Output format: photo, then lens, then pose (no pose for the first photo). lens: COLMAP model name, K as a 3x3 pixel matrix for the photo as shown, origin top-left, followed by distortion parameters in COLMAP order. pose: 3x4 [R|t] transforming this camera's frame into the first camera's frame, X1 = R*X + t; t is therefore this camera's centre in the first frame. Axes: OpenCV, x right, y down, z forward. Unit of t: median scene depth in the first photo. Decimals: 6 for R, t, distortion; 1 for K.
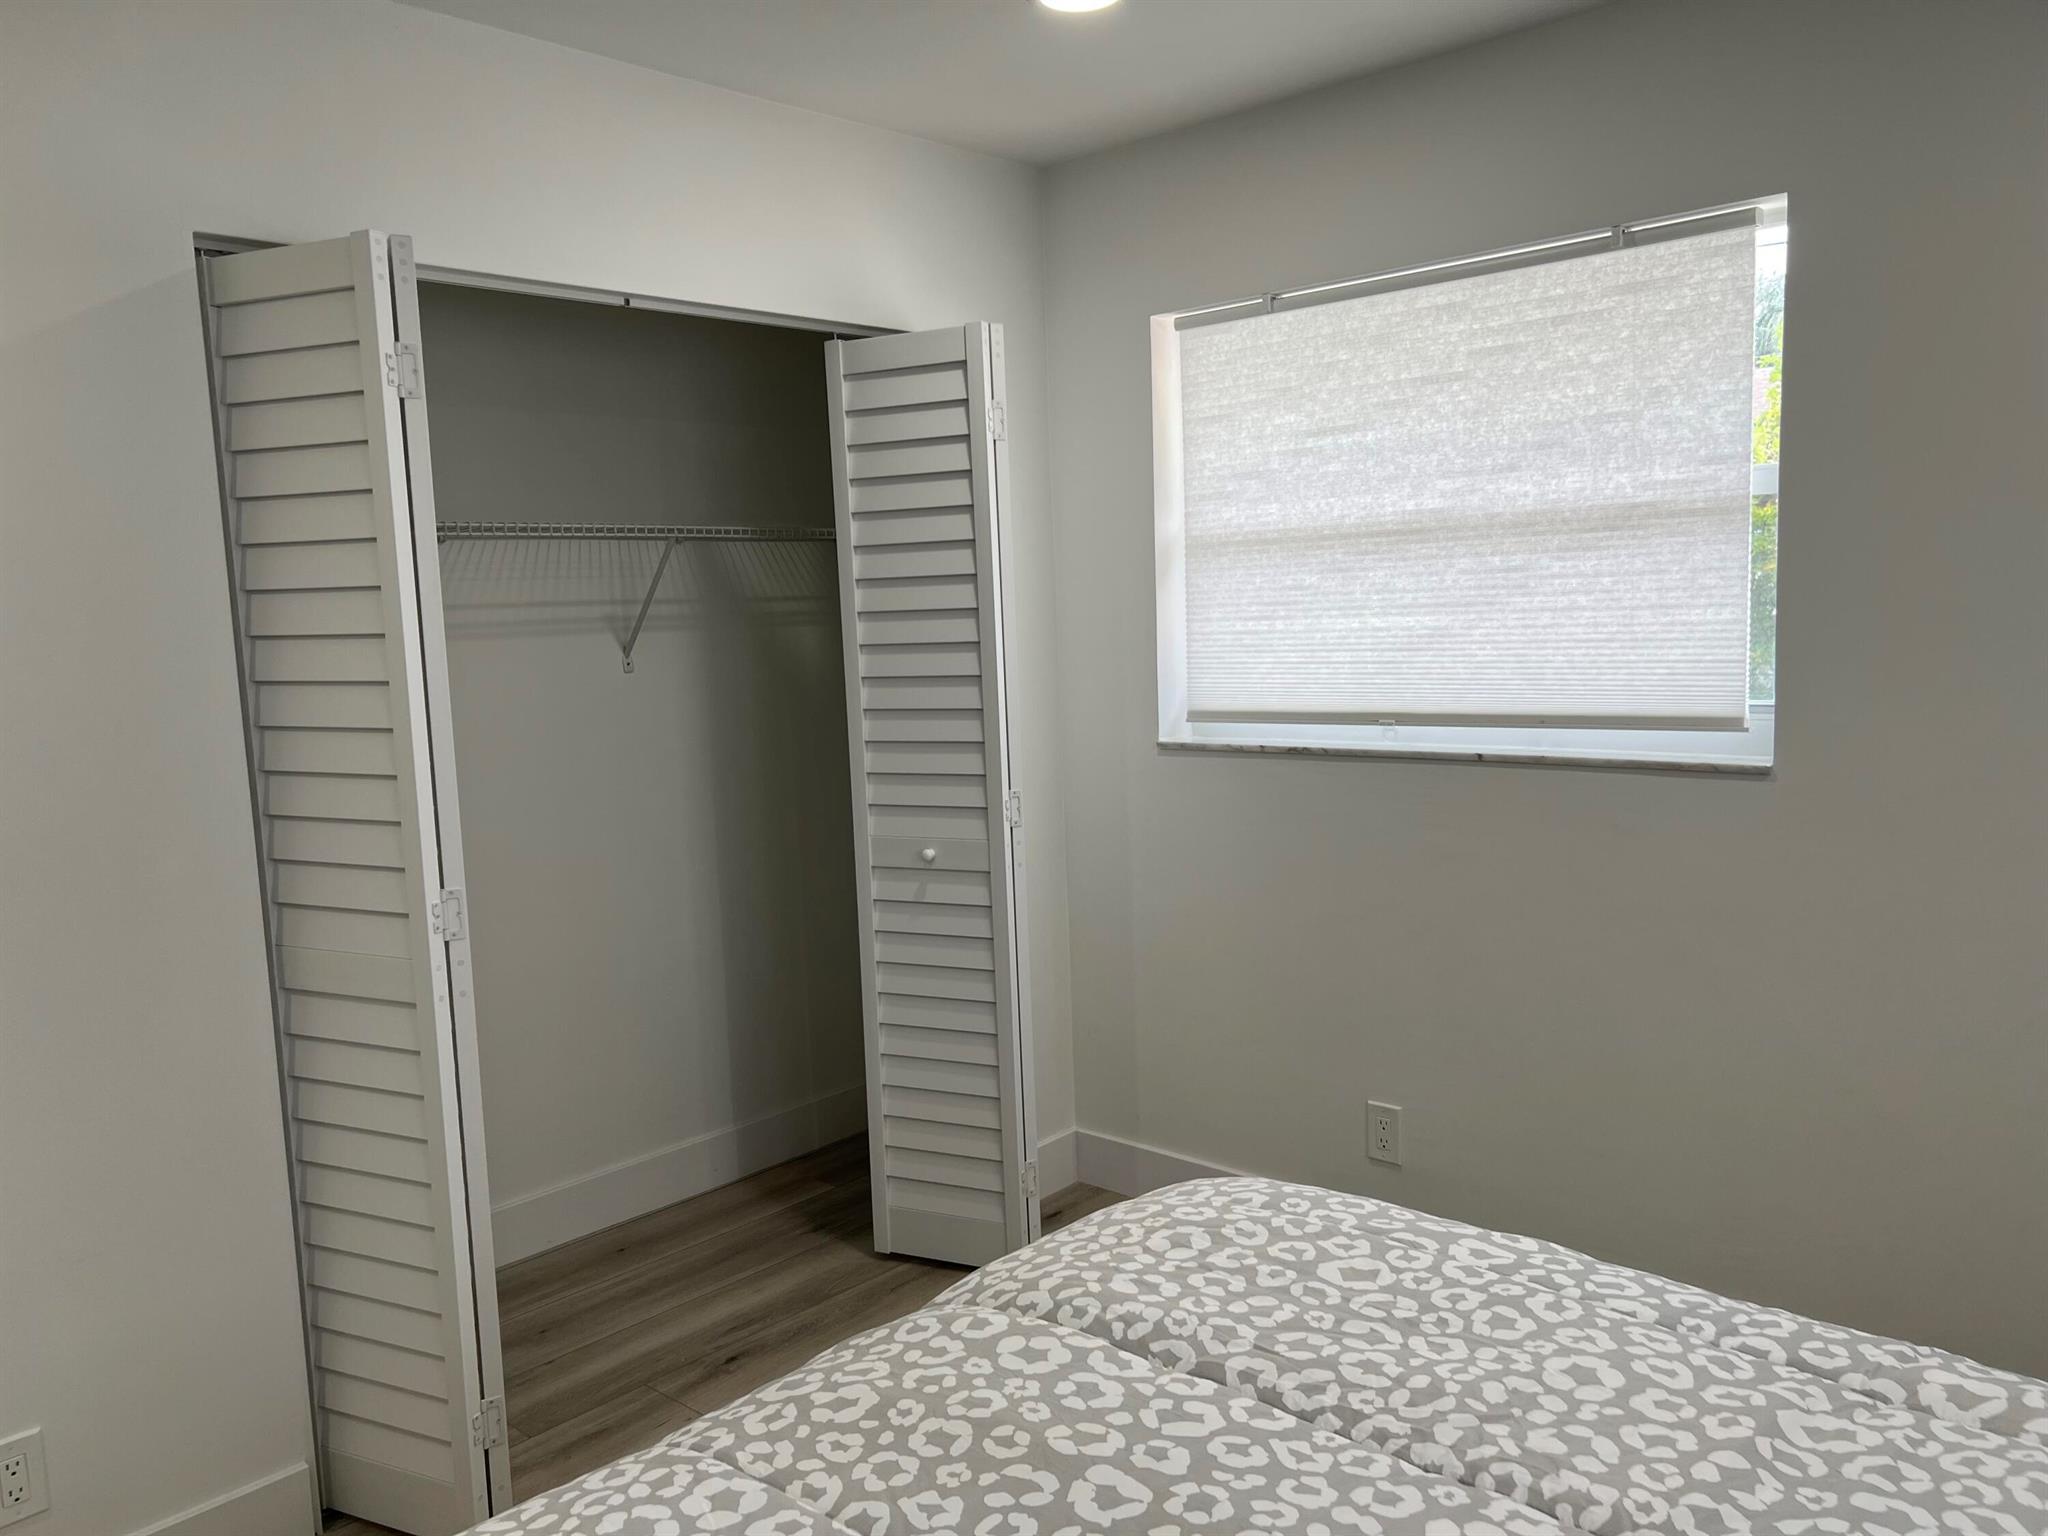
lens RADIAL K [[1534.6, 0, 1023.7], [0, 1534.6, 770.0], [0, 0, 1]] dist [0.052214, -0.054209]
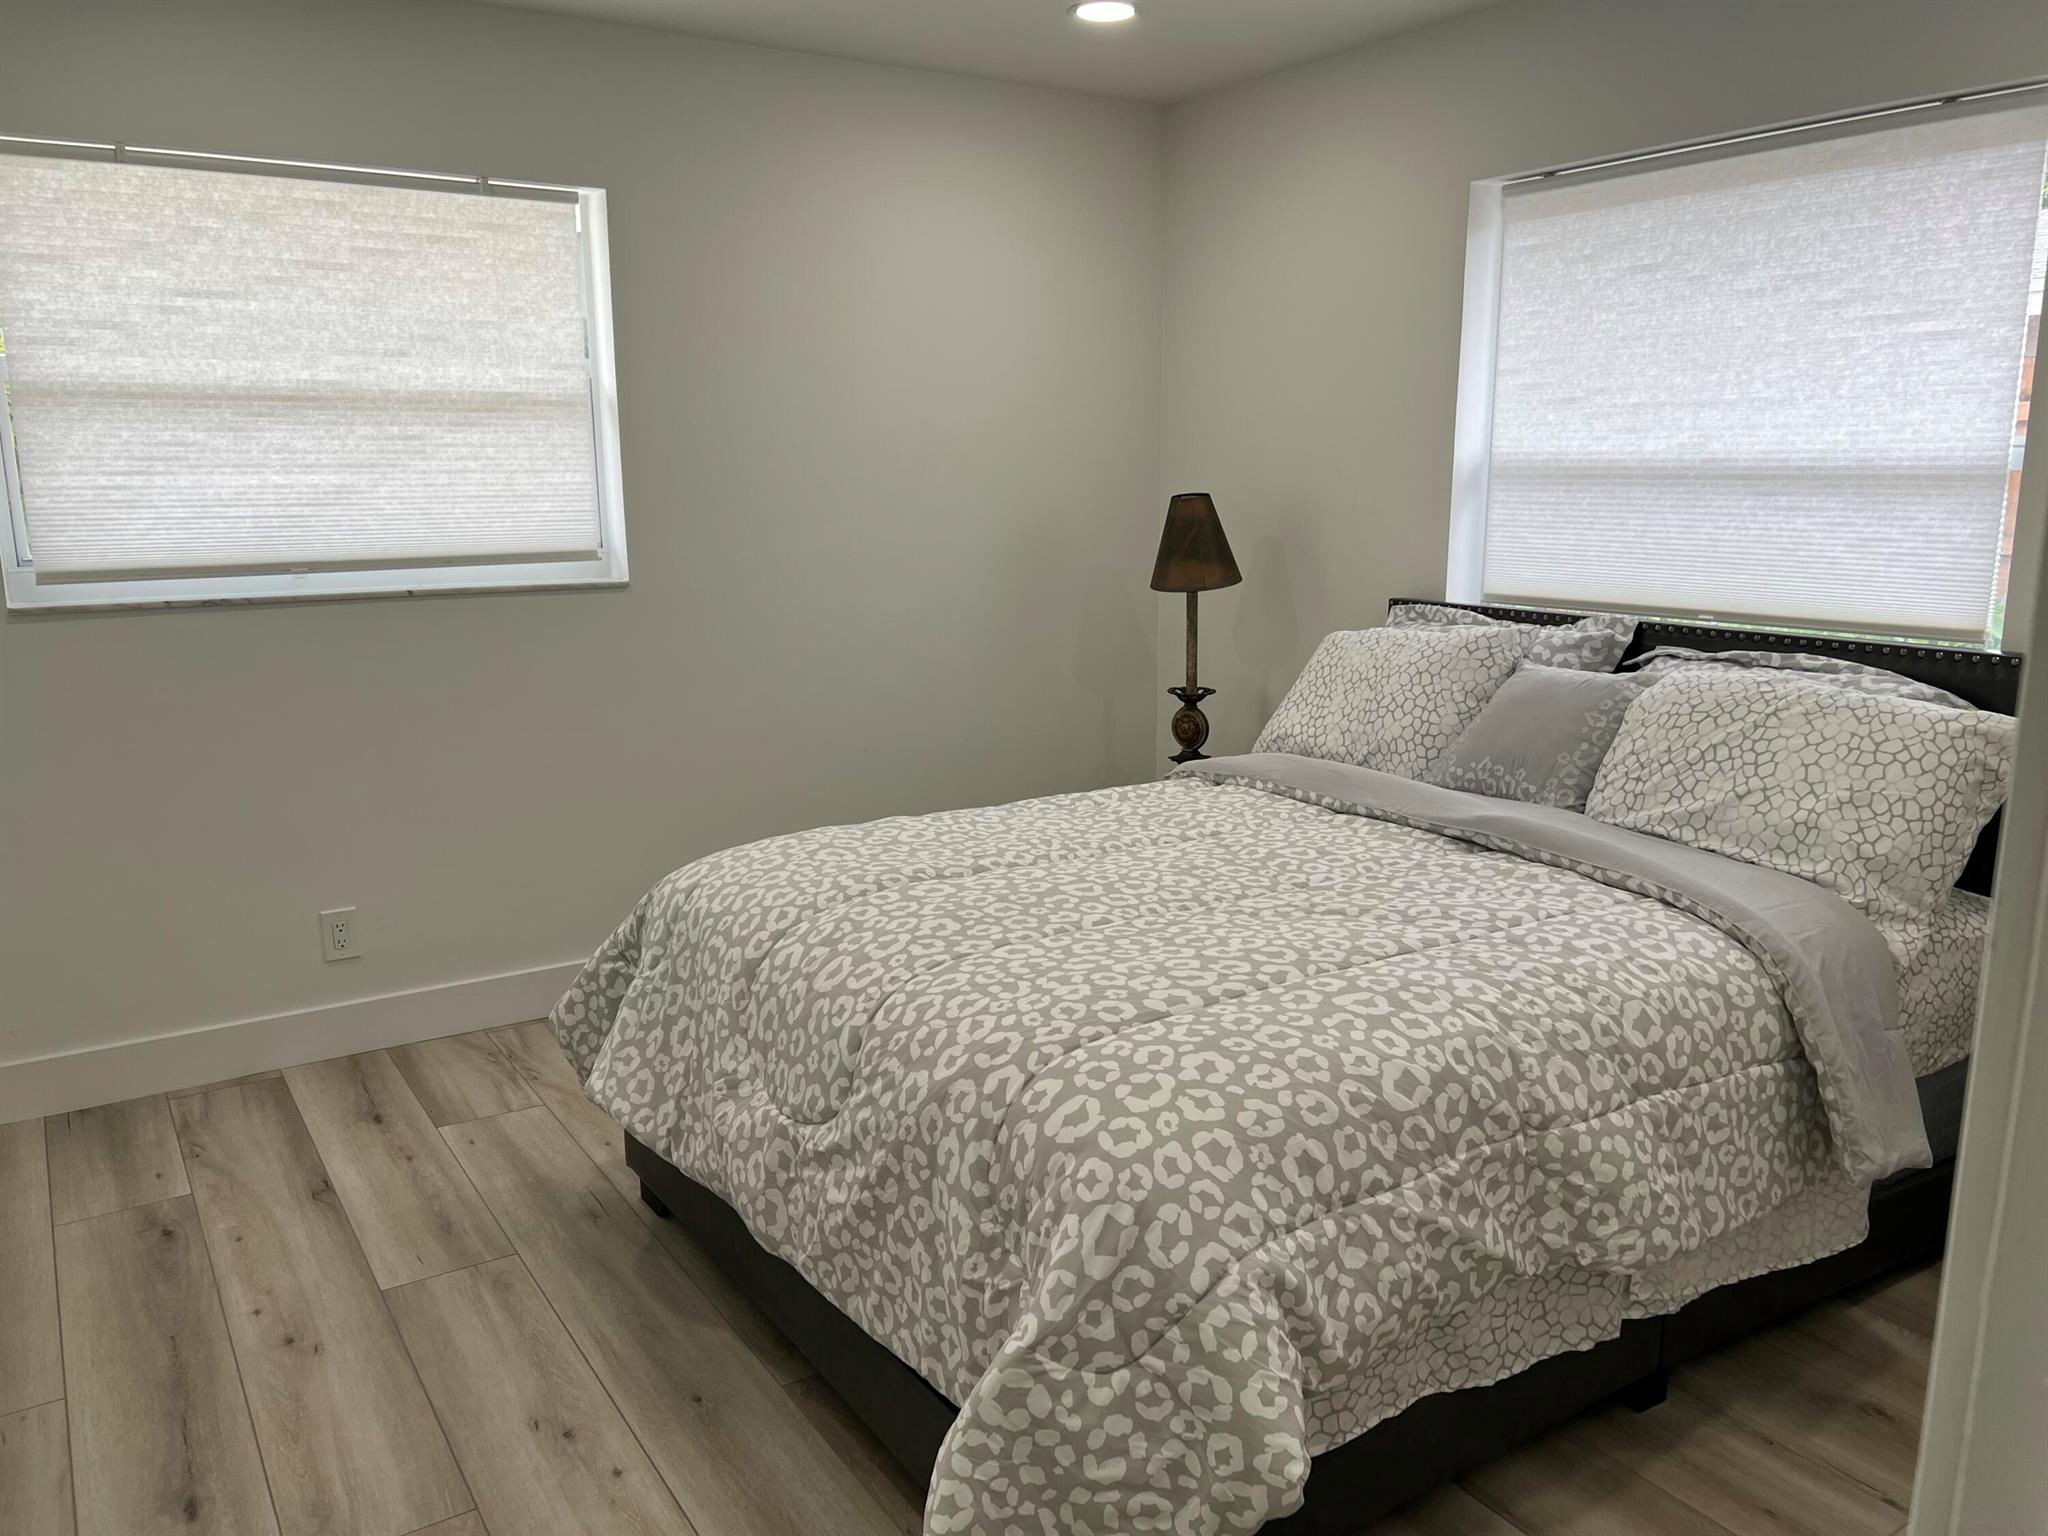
lens RADIAL K [[1534.6, 0, 1023.3], [0, 1534.6, 771.4], [0, 0, 1]] dist [0.052214, -0.054209]
pose [[0.263664, -0.156690, 0.951803, -0.748461], [0.097432, 0.985999, 0.135329, 0.012406], [-0.959681, 0.057055, 0.275239, 0.202364]]
